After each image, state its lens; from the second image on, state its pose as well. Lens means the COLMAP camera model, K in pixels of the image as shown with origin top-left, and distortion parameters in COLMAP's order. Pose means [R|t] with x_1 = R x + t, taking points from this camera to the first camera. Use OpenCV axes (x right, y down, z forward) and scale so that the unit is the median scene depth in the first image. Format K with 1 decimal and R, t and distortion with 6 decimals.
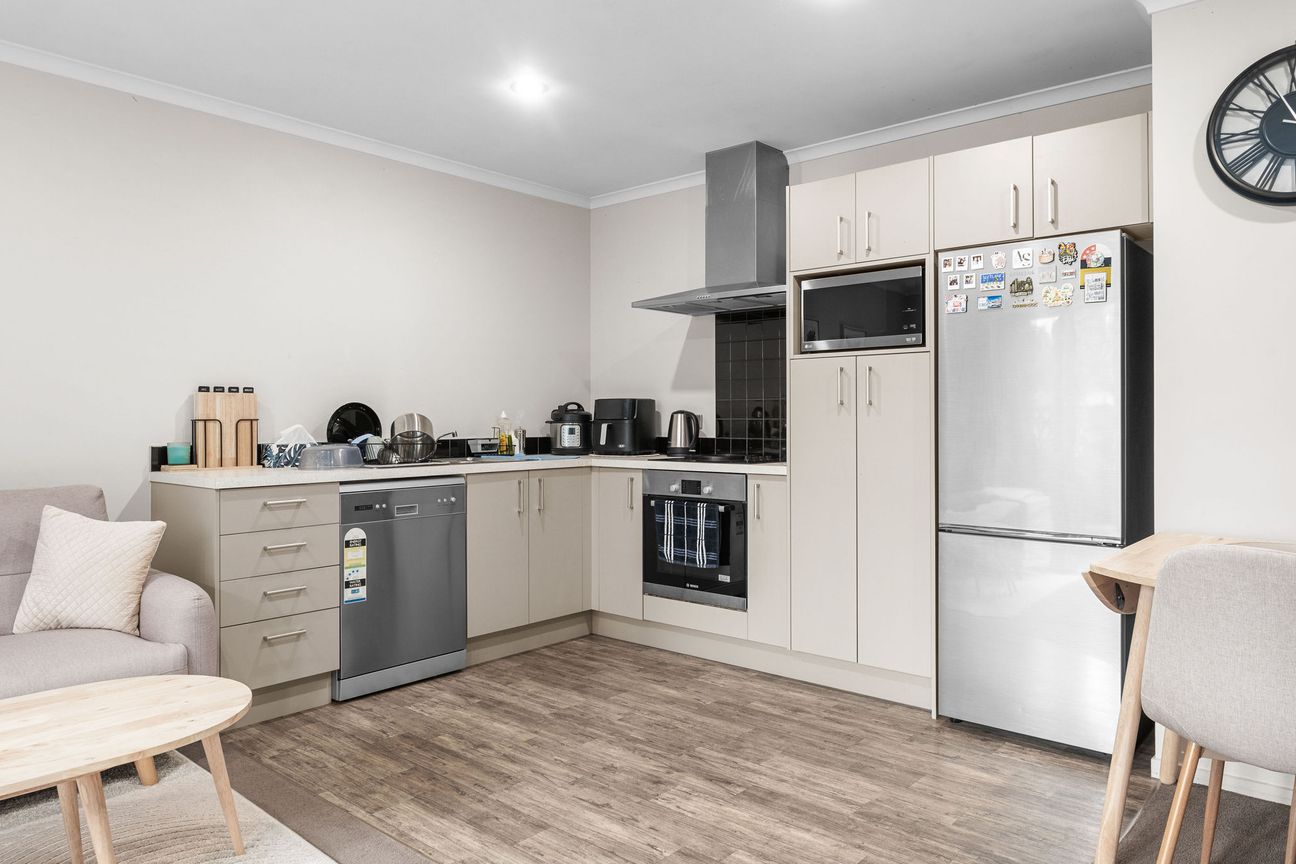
lens RADIAL K [[856.7, 0, 648.0], [0, 856.7, 432.0], [0, 0, 1]] dist [0.000687, 0.000192]
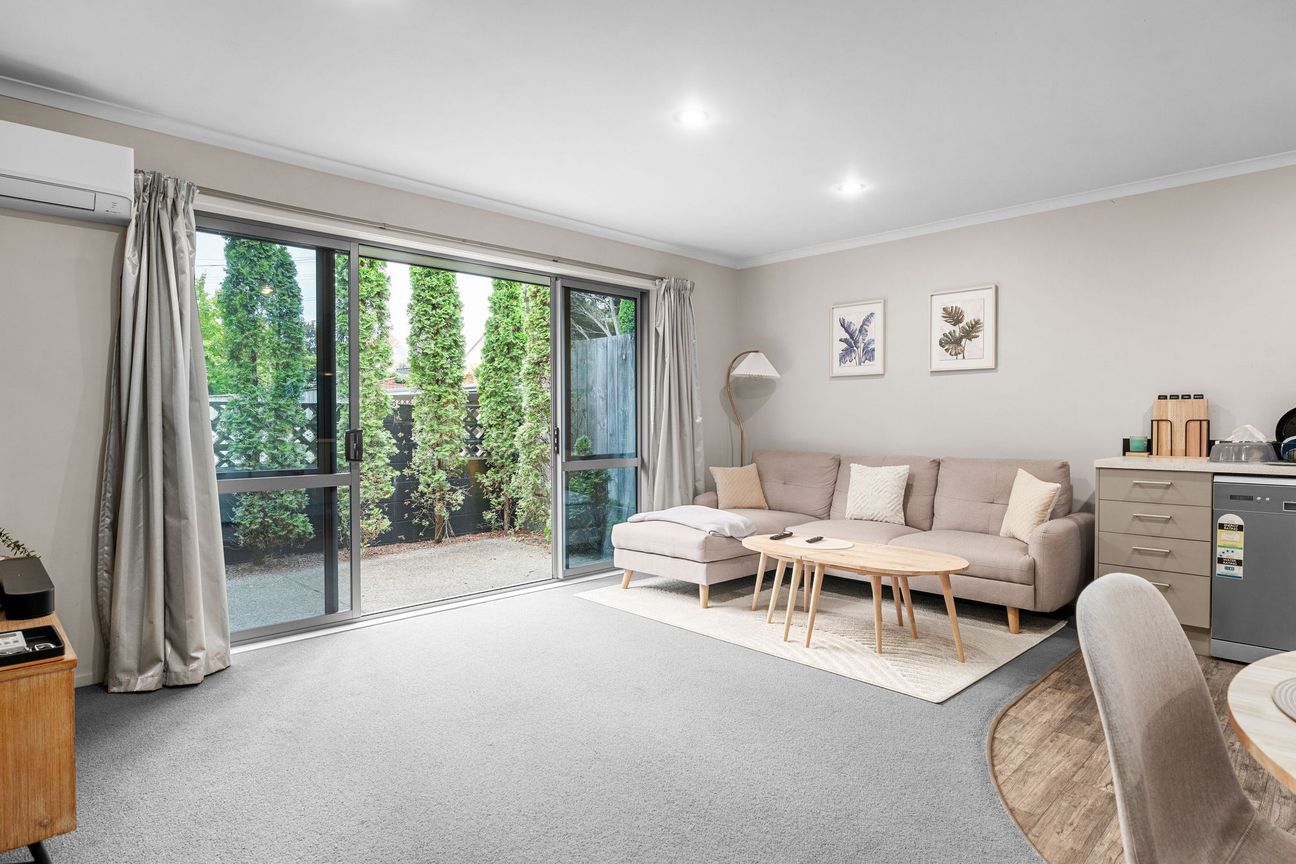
lens RADIAL K [[713.6, 0, 648.0], [0, 713.6, 432.0], [0, 0, 1]] dist [0.000263, 0.000004]
pose [[-0.082545, 0.019462, -0.996397, 0.685646], [-0.014611, 0.999678, 0.020736, -0.007260], [0.996480, 0.016270, -0.082234, 0.293445]]
